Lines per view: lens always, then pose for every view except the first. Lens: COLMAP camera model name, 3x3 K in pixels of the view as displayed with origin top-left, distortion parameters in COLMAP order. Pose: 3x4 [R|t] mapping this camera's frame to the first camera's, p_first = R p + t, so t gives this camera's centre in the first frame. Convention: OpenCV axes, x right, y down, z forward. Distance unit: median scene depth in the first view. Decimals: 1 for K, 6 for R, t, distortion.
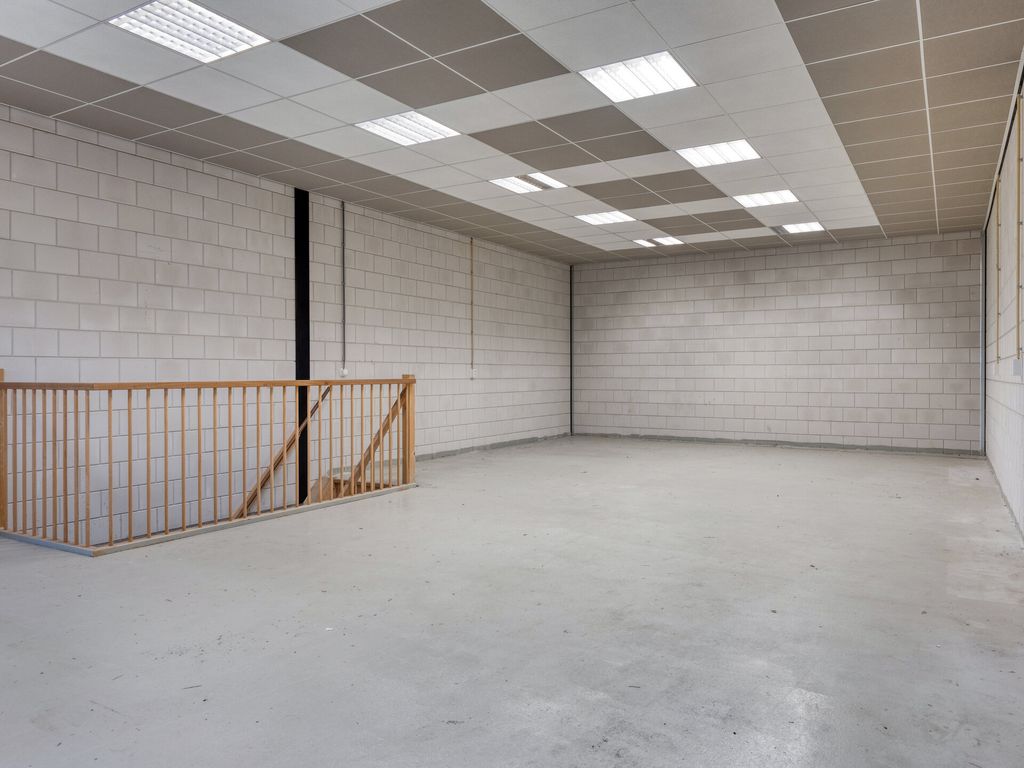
lens RADIAL K [[733.5, 0, 508.6], [0, 733.5, 379.1], [0, 0, 1]] dist [0.000633, -0.001880]
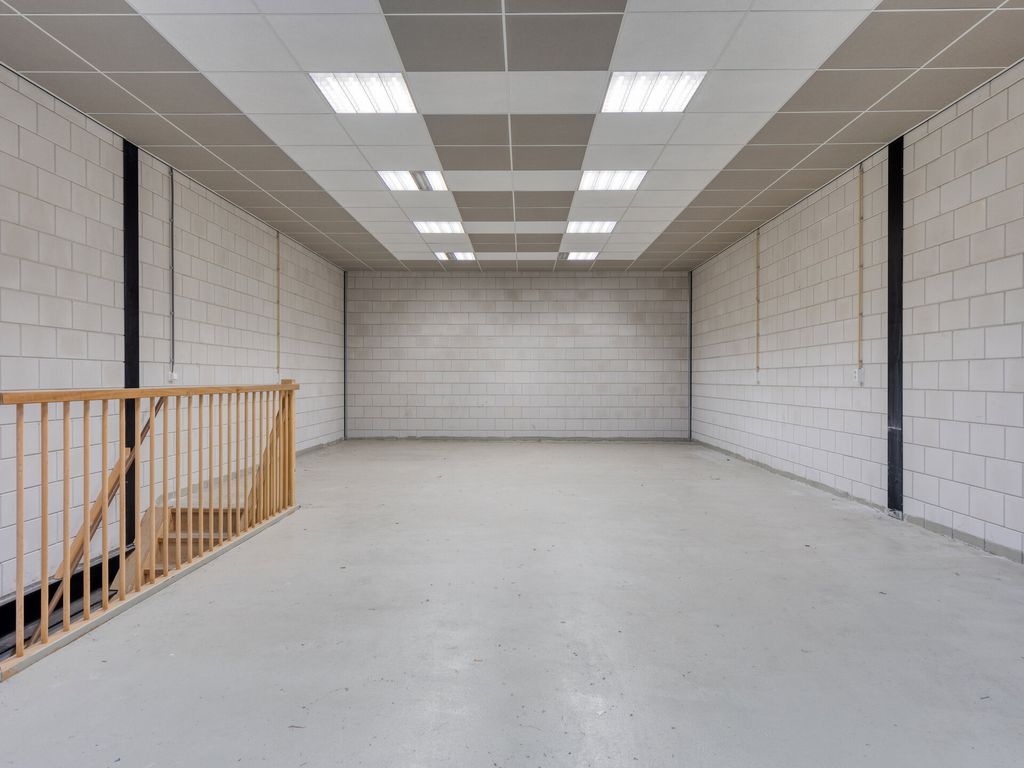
lens RADIAL K [[648.4, 0, 512.0], [0, 648.4, 384.0], [0, 0, 1]] dist [0.004432, 0.000381]
pose [[0.862504, -0.001412, 0.506049, -0.249664], [0.001005, 0.999999, 0.001077, -0.001248], [-0.506050, -0.000420, 0.862504, 0.172691]]
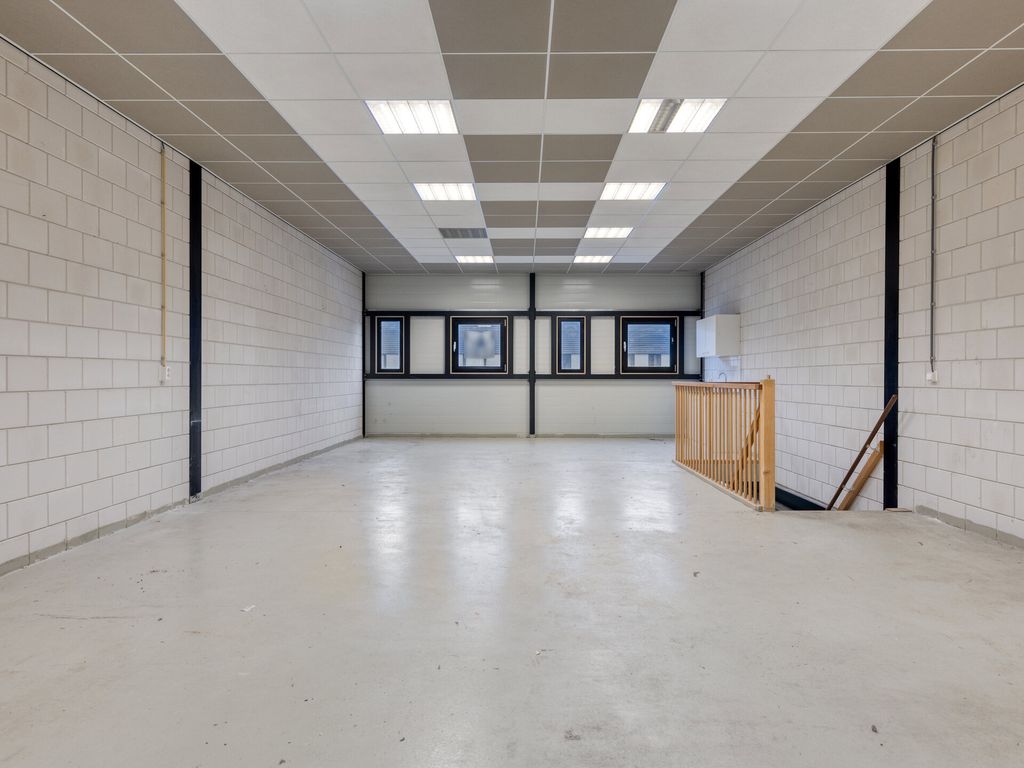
lens RADIAL K [[648.4, 0, 512.0], [0, 648.4, 384.0], [0, 0, 1]] dist [0.004432, 0.000381]
pose [[-0.865192, 0.005180, -0.501413, 0.421758], [-0.003848, 0.999849, 0.016969, -0.010730], [0.501425, 0.016610, -0.865042, 1.268608]]
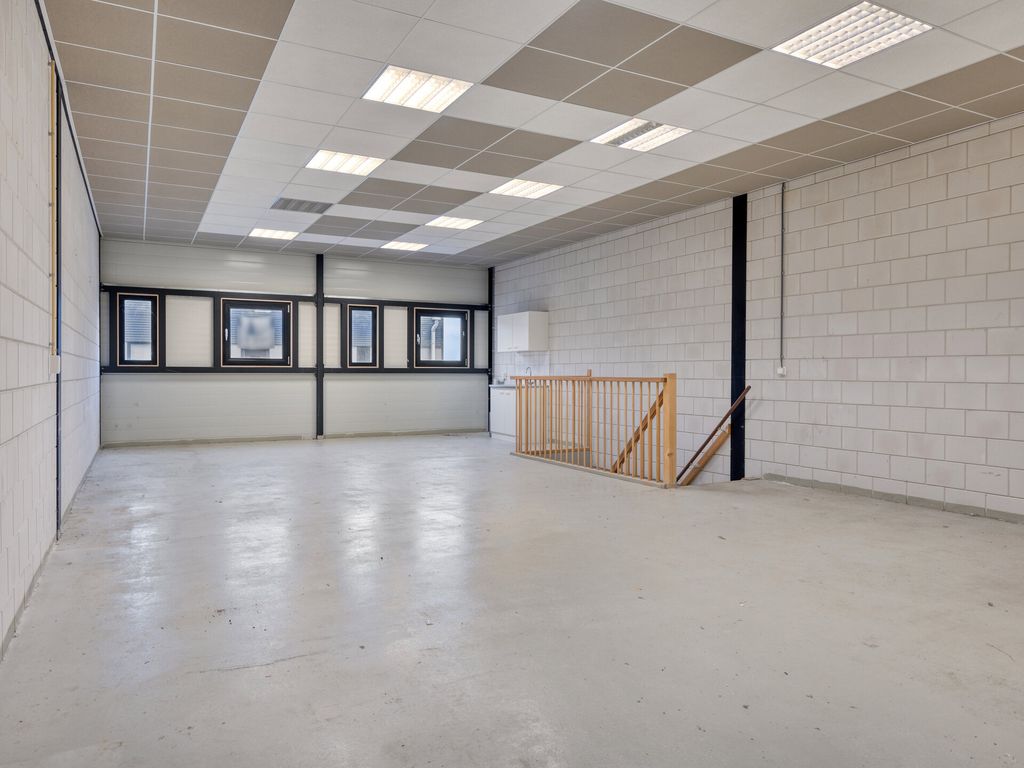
lens RADIAL K [[707.8, 0, 516.6], [0, 707.8, 384.6], [0, 0, 1]] dist [0.005726, 0.001009]
pose [[-0.511000, 0.014949, -0.859451, 0.659041], [-0.008030, 0.999722, 0.022163, -0.008943], [0.859543, 0.018226, -0.510738, 1.102826]]
